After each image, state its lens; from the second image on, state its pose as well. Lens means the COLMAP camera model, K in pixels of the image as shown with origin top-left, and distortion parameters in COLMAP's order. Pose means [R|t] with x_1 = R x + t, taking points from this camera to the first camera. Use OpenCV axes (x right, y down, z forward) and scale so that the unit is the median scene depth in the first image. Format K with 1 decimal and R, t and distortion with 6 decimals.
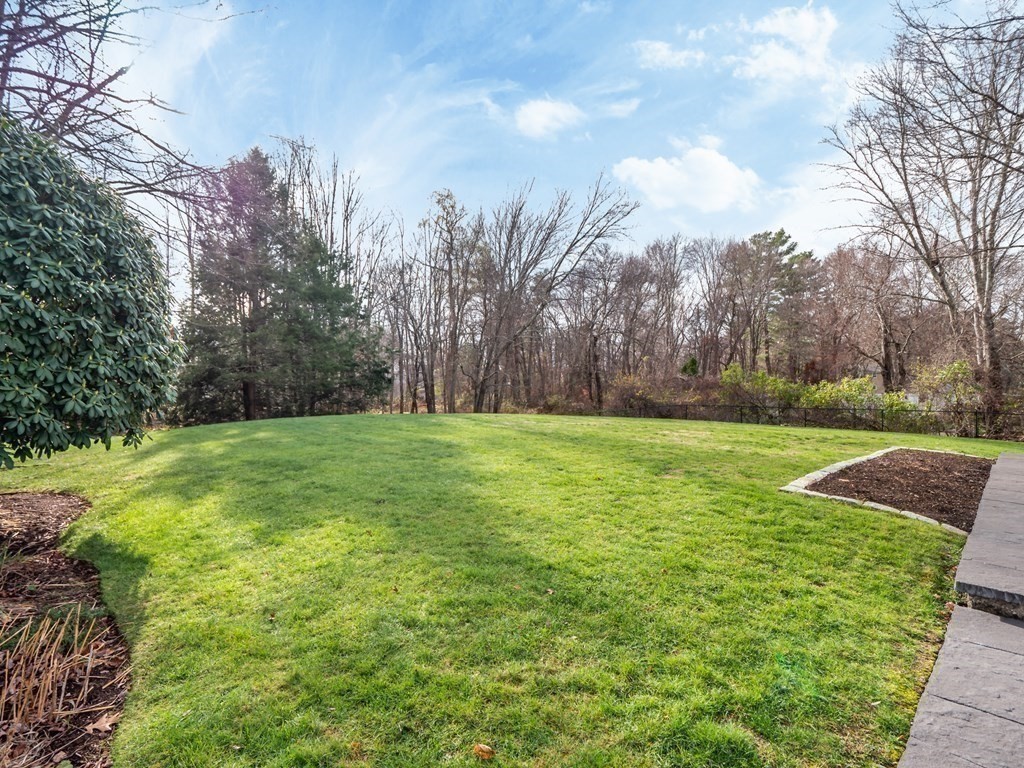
lens RADIAL K [[509.0, 0, 516.2], [0, 509.0, 377.9], [0, 0, 1]] dist [-0.008660, -0.003178]
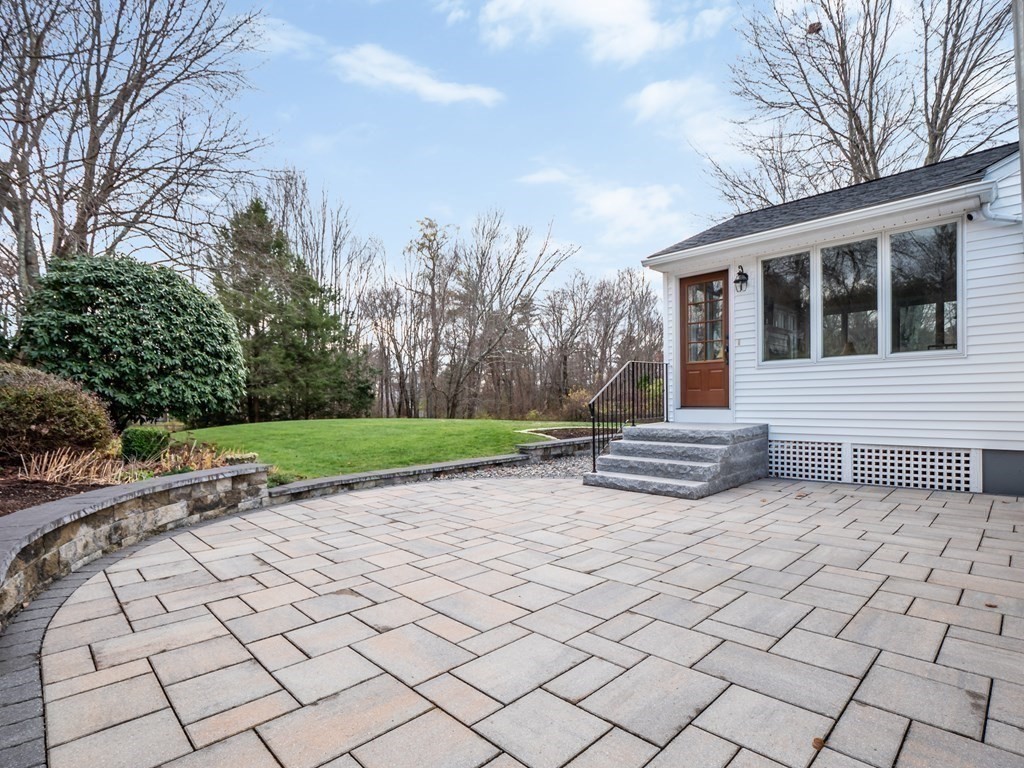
lens RADIAL K [[509.0, 0, 509.9], [0, 509.0, 392.9], [0, 0, 1]] dist [-0.008660, -0.003178]
pose [[0.999925, -0.012106, 0.001705, 0.056911], [0.012114, 0.999915, -0.004899, 0.007145], [-0.001646, 0.004919, 0.999987, -0.147082]]
